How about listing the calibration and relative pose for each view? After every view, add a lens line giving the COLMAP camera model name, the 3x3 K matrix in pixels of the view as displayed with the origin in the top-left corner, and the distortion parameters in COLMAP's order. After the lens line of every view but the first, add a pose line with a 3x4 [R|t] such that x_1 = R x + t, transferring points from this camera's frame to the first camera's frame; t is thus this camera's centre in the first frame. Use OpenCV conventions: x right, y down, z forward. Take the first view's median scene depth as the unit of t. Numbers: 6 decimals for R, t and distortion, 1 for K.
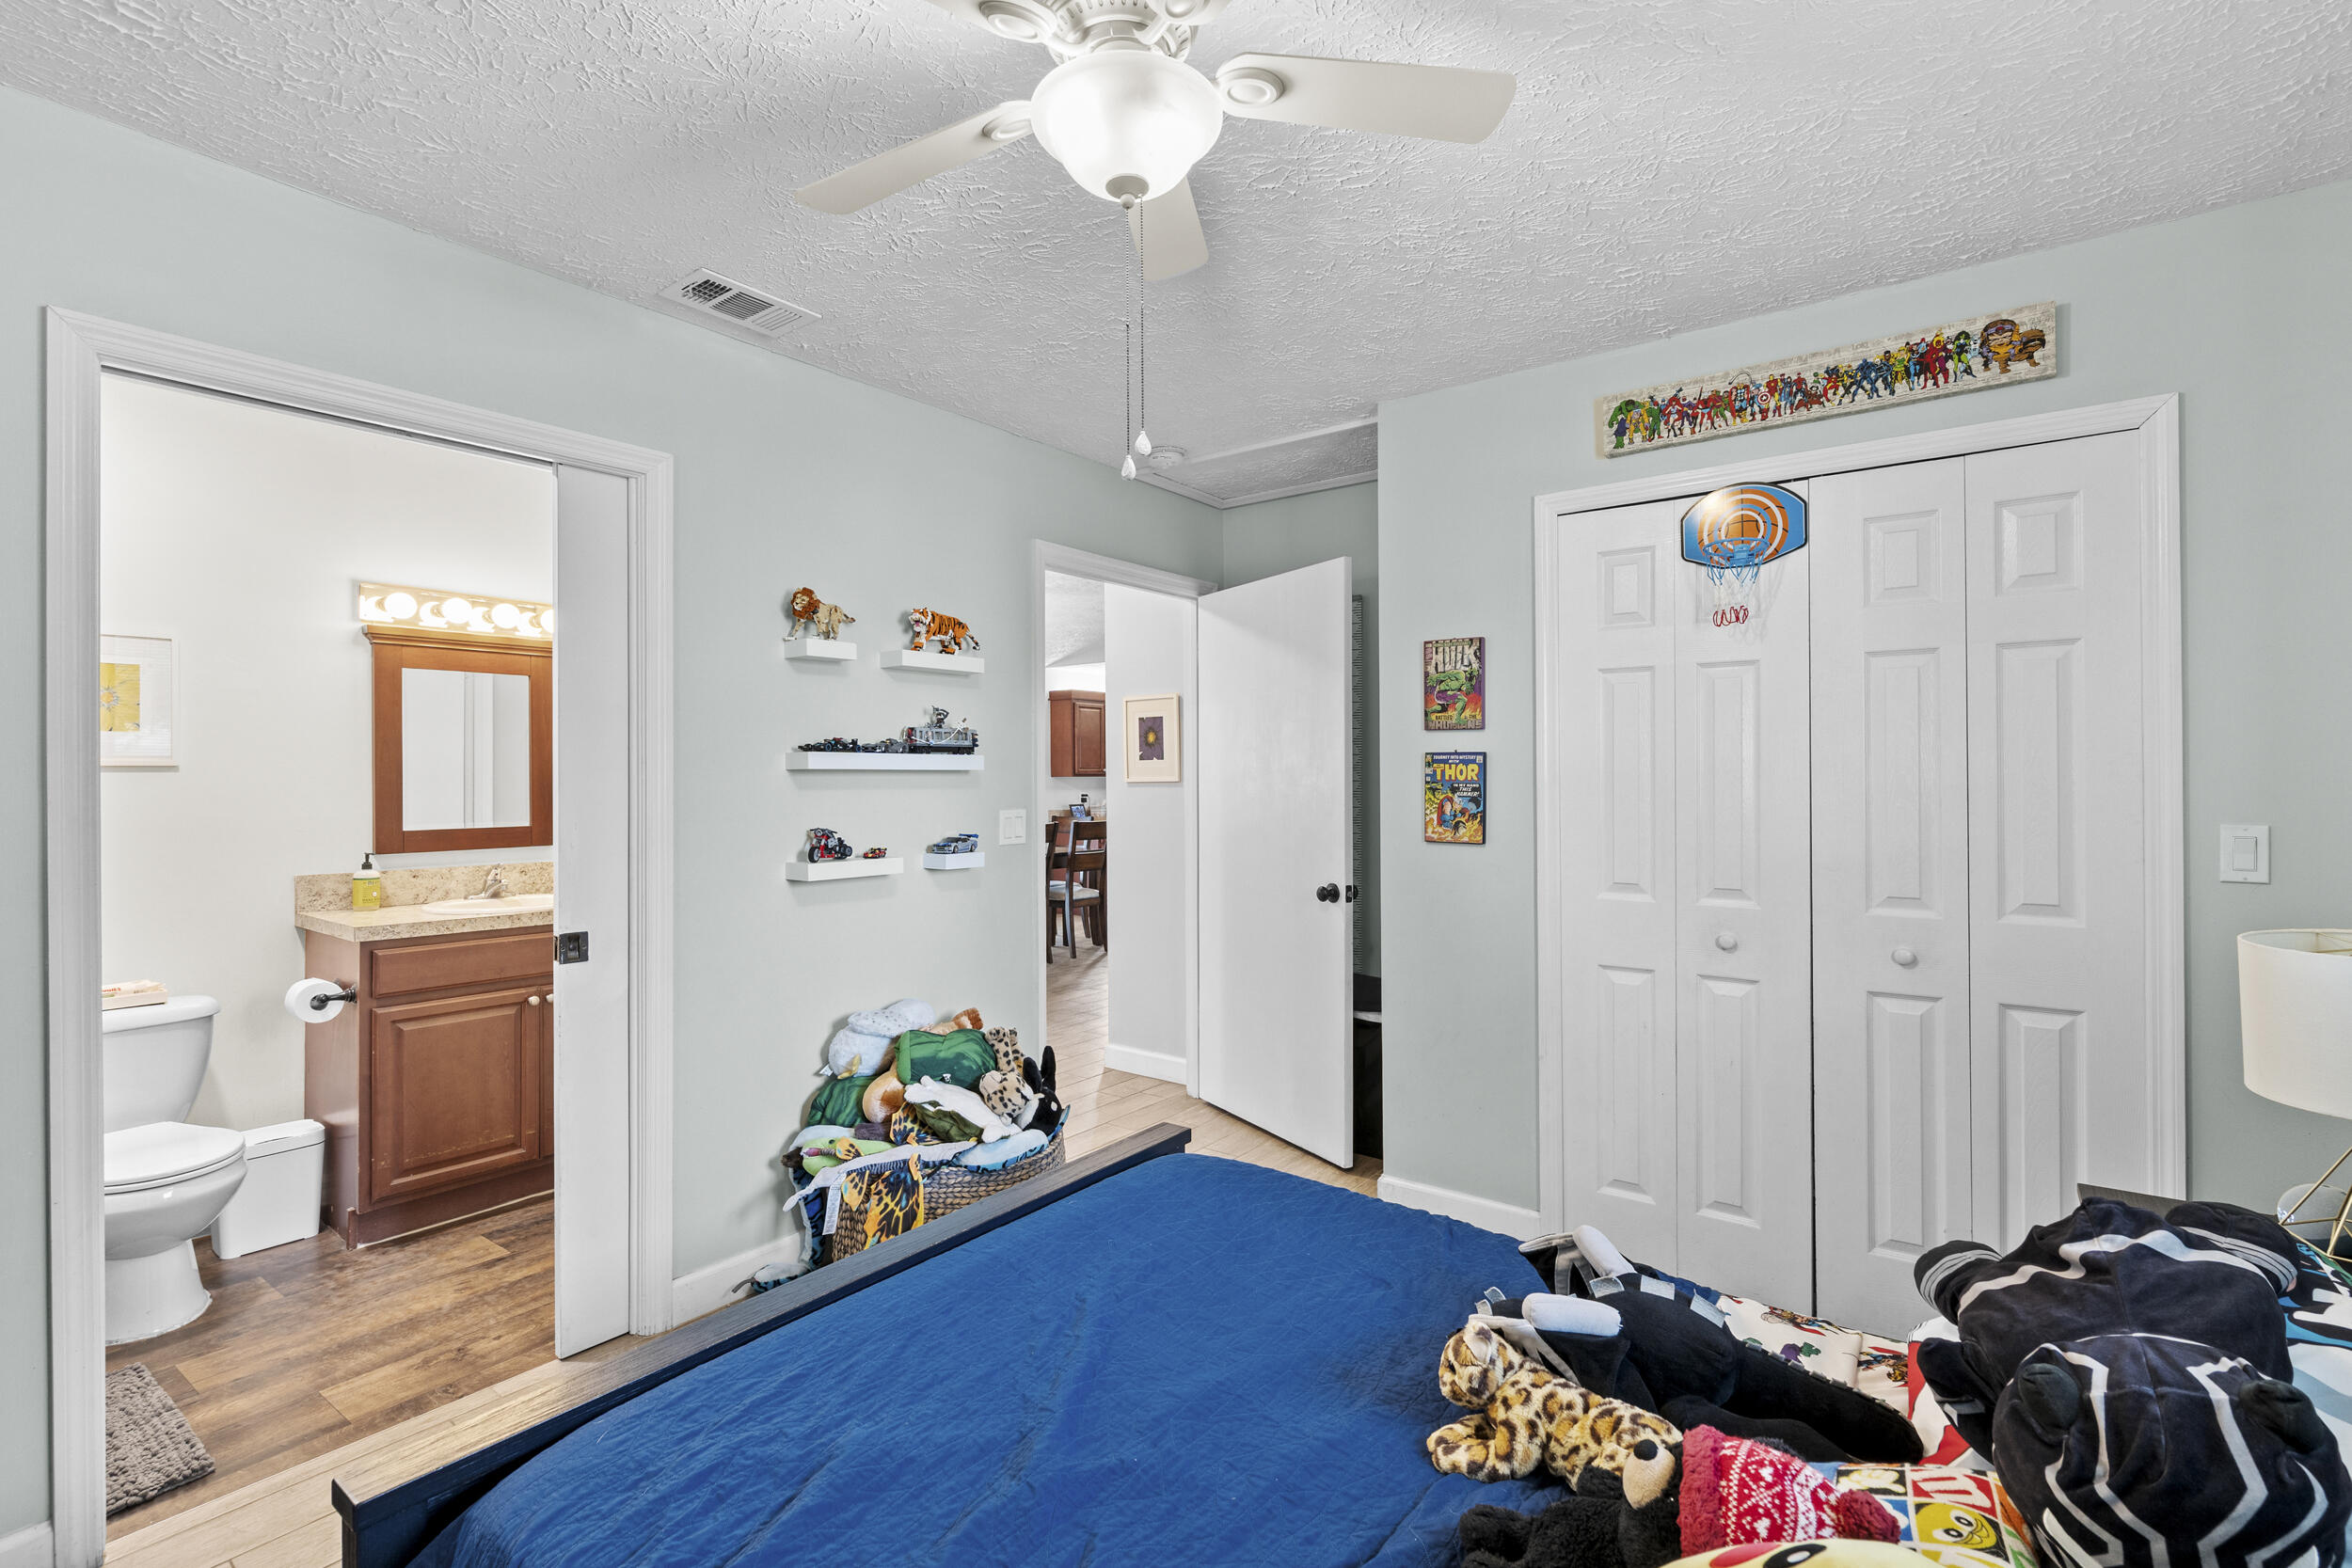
lens RADIAL K [[1065.7, 0, 1189.0], [0, 1065.7, 773.2], [0, 0, 1]] dist [-0.005506, 0.002812]
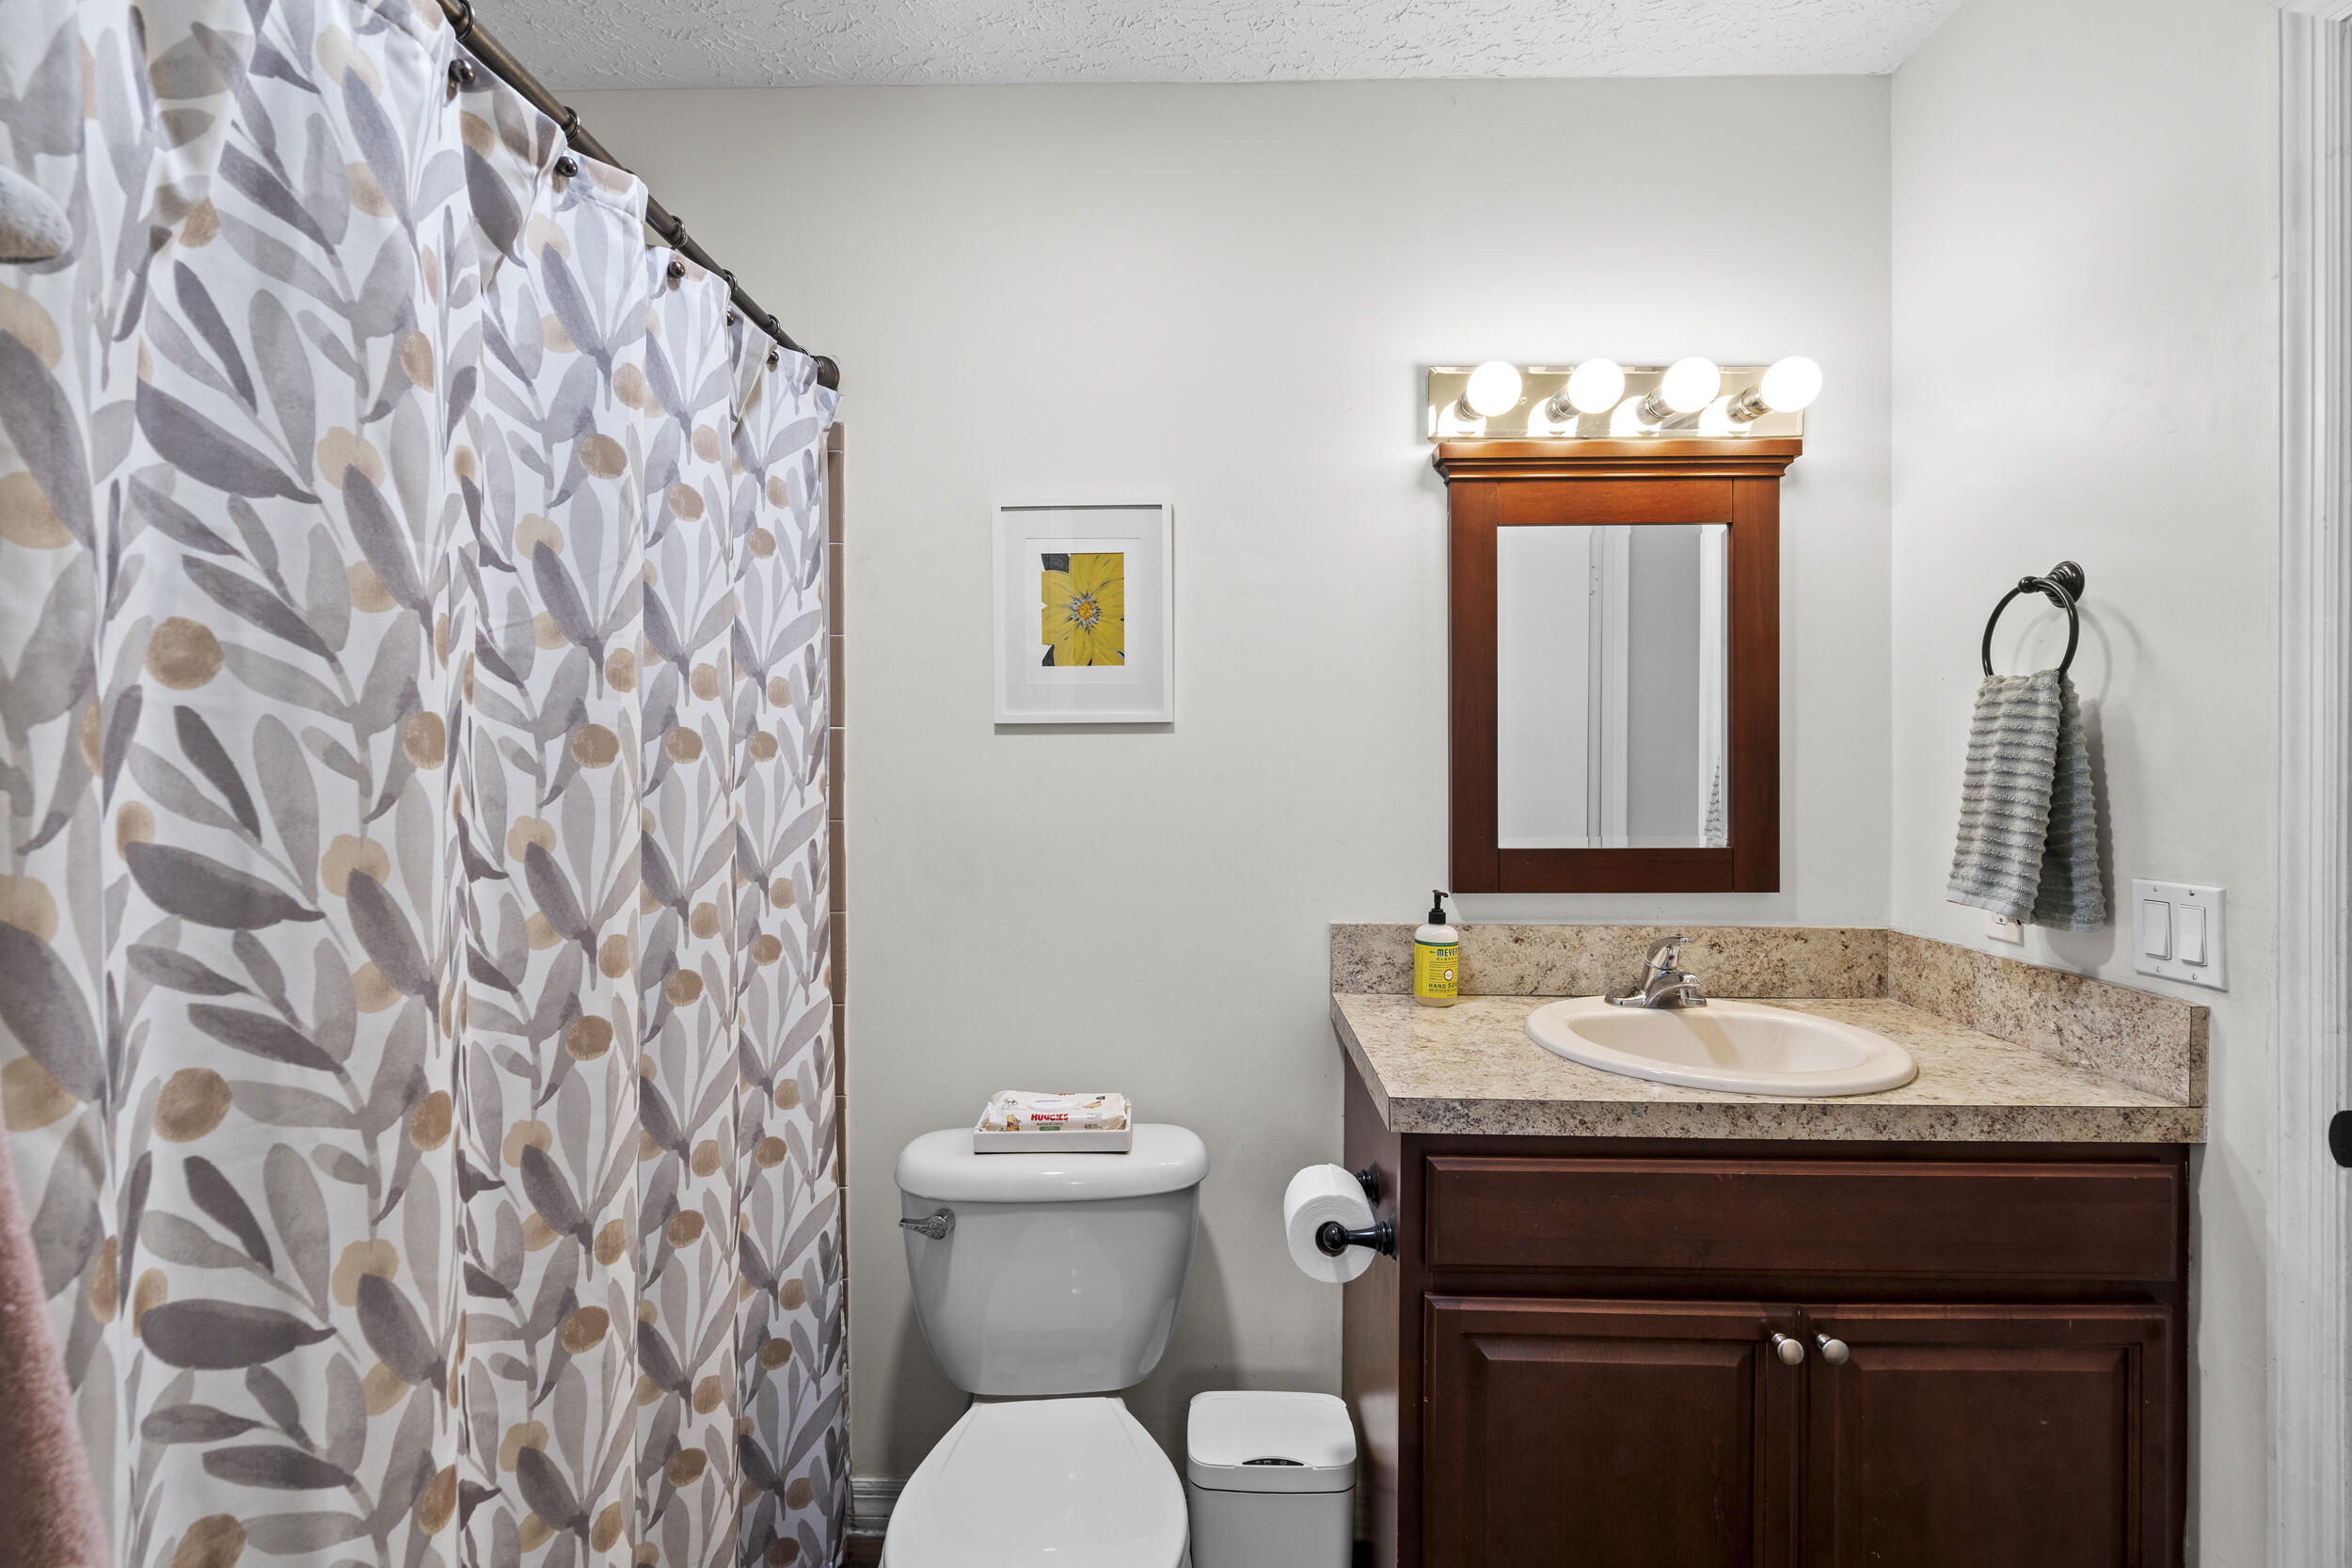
lens RADIAL K [[1065.7, 0, 1180.4], [0, 1065.7, 758.1], [0, 0, 1]] dist [-0.005506, 0.002812]
pose [[0.583890, 0.005218, -0.811816, -0.426326], [0.000180, 0.999978, 0.006557, 0.007948], [0.811833, -0.003975, 0.583877, 0.595908]]
